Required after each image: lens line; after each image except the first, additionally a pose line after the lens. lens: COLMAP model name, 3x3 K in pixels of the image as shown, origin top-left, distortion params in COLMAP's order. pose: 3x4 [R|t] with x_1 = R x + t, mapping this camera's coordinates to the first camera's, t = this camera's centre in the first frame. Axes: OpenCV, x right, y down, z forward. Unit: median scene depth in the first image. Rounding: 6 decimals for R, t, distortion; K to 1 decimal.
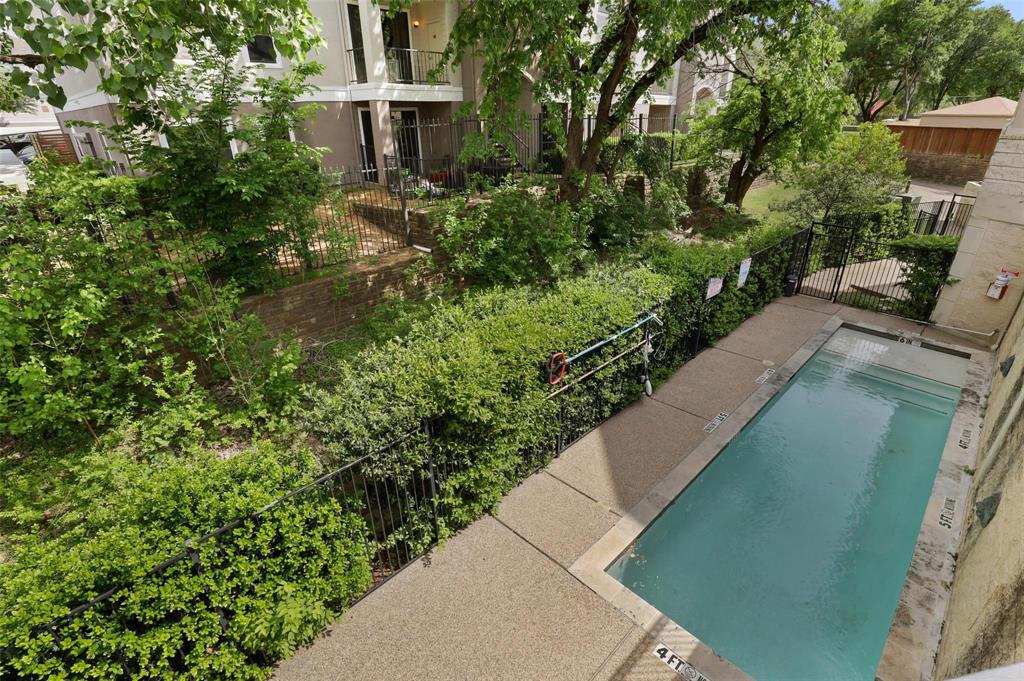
lens RADIAL K [[495.8, 0, 517.2], [0, 495.8, 342.1], [0, 0, 1]] dist [-0.025020, -0.000088]
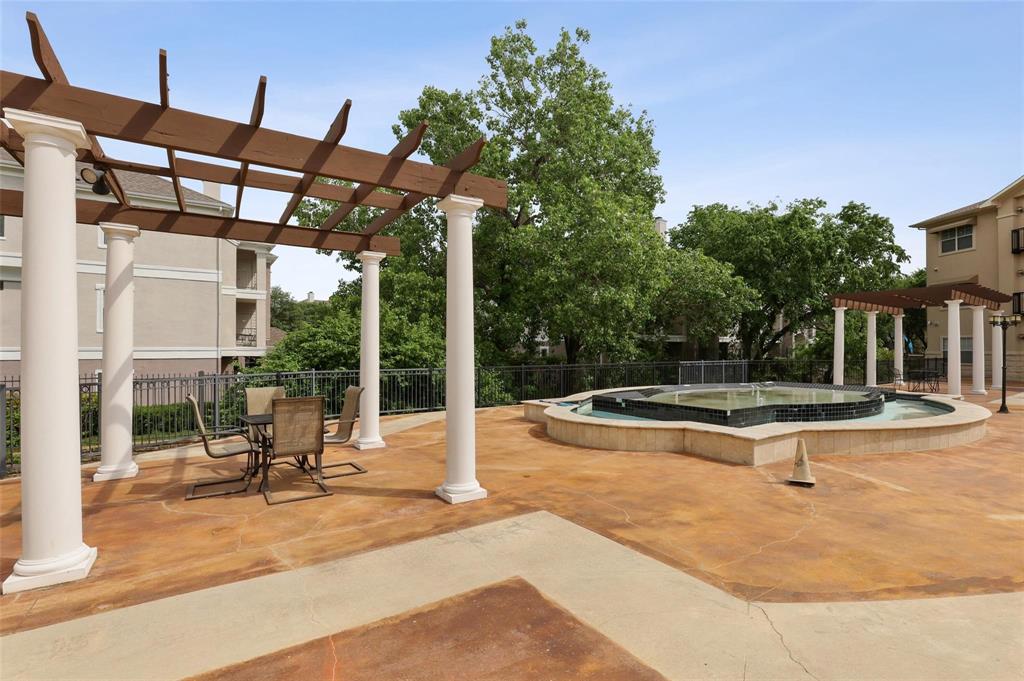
lens RADIAL K [[495.8, 0, 510.7], [0, 495.8, 339.3], [0, 0, 1]] dist [-0.025020, -0.000088]
pose [[0.981898, 0.000131, -0.189408, -0.480873], [-0.083595, 0.897636, -0.432737, 0.551635], [0.169963, 0.440737, 0.881399, -1.145170]]
